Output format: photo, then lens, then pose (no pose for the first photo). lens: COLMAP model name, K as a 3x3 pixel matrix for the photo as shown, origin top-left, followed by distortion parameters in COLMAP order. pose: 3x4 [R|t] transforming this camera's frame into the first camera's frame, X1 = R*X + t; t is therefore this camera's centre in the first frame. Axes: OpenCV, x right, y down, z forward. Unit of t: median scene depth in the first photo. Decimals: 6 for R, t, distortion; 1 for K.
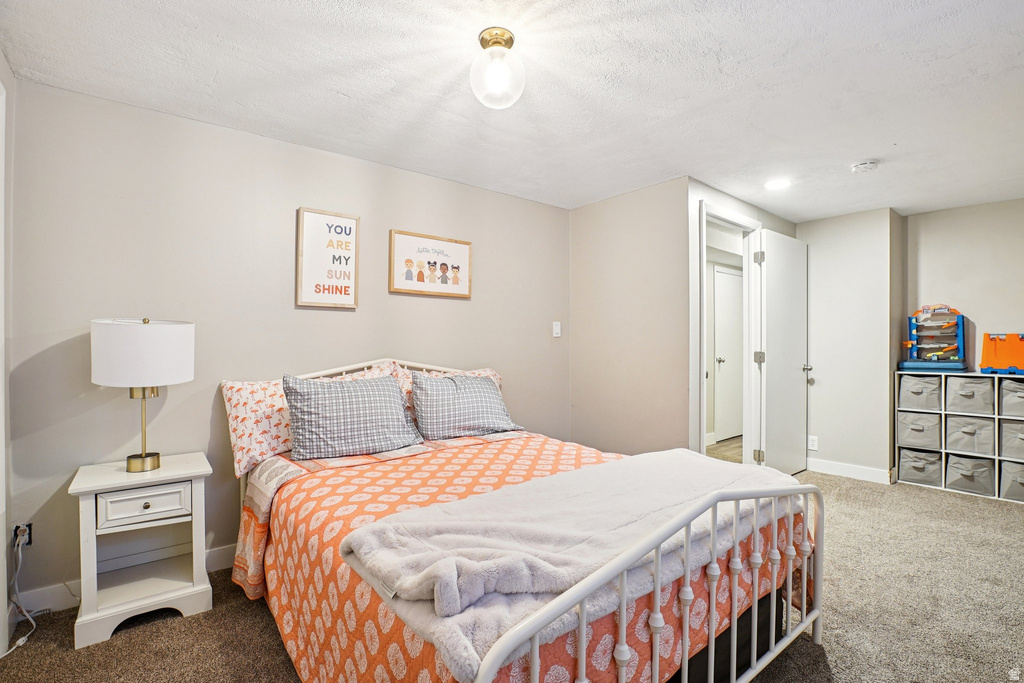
lens RADIAL K [[470.8, 0, 514.5], [0, 470.8, 339.2], [0, 0, 1]] dist [-0.023958, 0.000436]
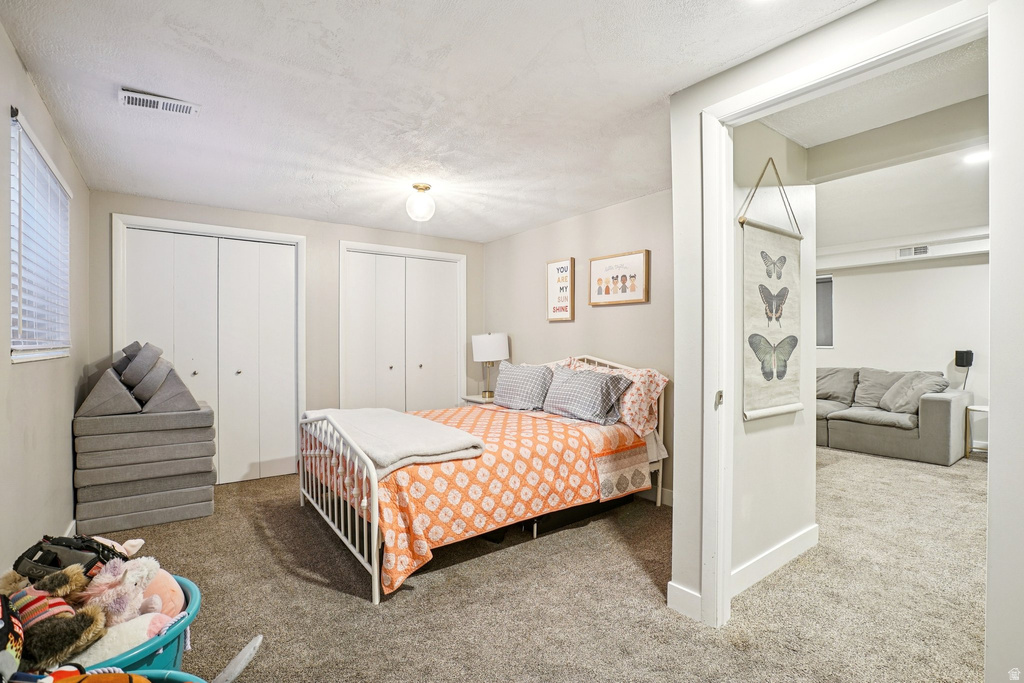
lens RADIAL K [[473.2, 0, 514.7], [0, 473.2, 342.7], [0, 0, 1]] dist [-0.000254, -0.000011]
pose [[-0.016858, 0.000424, -0.999858, 1.053140], [0.000865, 1.000000, 0.000410, 0.003690], [0.999858, -0.000858, -0.016859, 0.779789]]
